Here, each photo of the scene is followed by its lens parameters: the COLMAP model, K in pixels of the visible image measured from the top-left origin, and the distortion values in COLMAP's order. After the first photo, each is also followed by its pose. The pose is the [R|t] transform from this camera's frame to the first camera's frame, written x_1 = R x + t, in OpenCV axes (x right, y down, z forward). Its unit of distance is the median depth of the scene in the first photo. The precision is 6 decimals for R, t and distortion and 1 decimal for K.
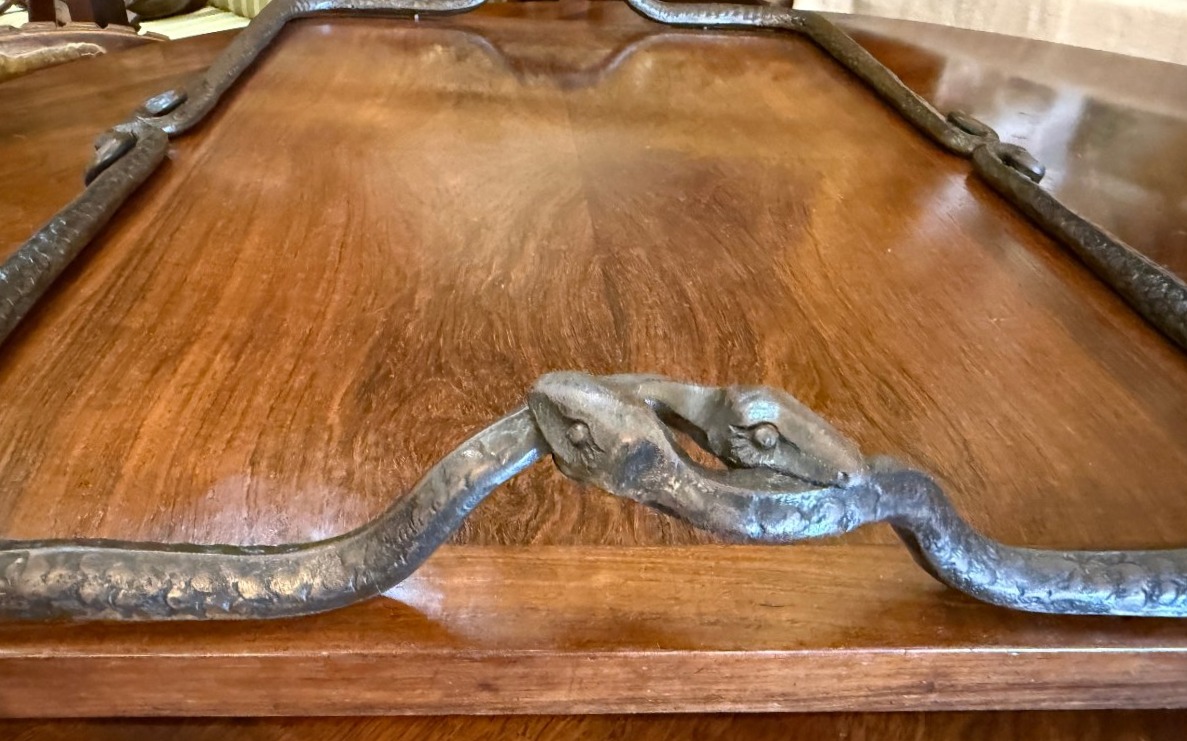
lens RADIAL K [[840.0, 0, 591.6], [0, 840.0, 373.8], [0, 0, 1]] dist [0.005278, -0.004825]
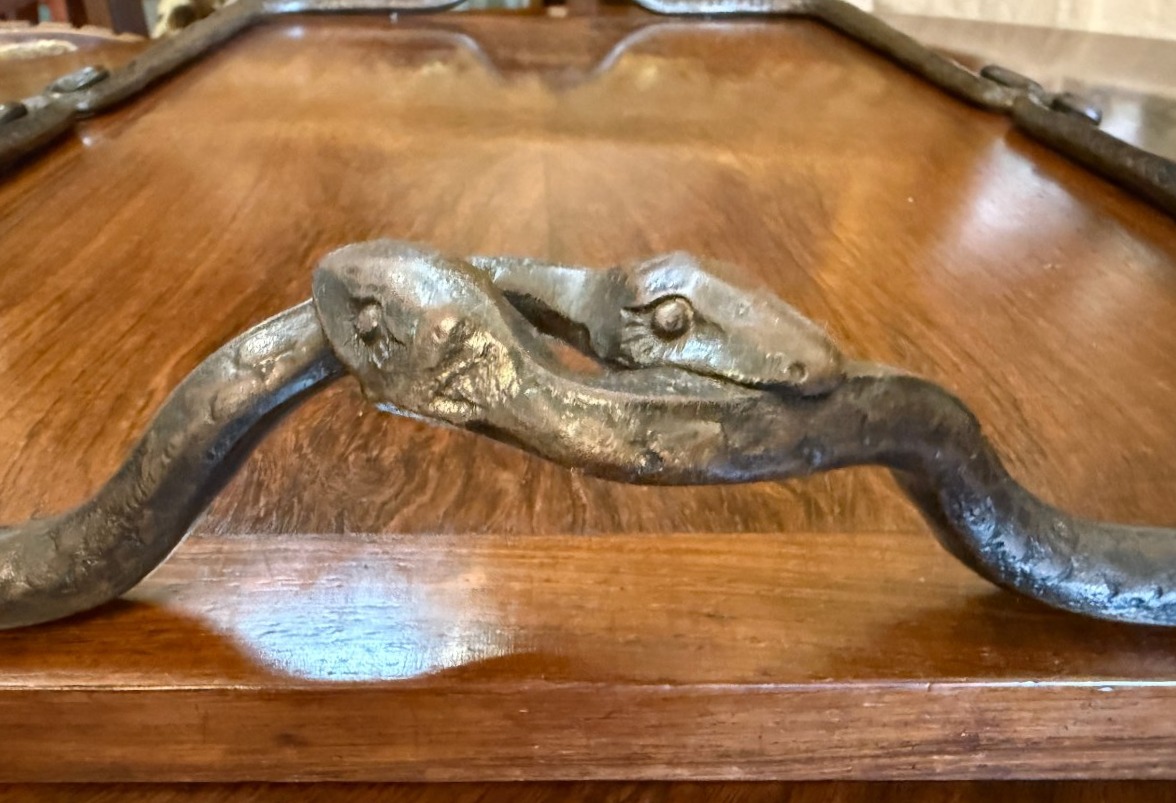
lens RADIAL K [[828.1, 0, 590.2], [0, 828.1, 397.8], [0, 0, 1]] dist [0.002492, 0.002139]
pose [[0.998223, -0.020064, -0.056106, 0.148673], [0.017330, 0.998659, -0.048789, 0.132750], [0.057010, 0.047730, 0.997232, 0.332067]]
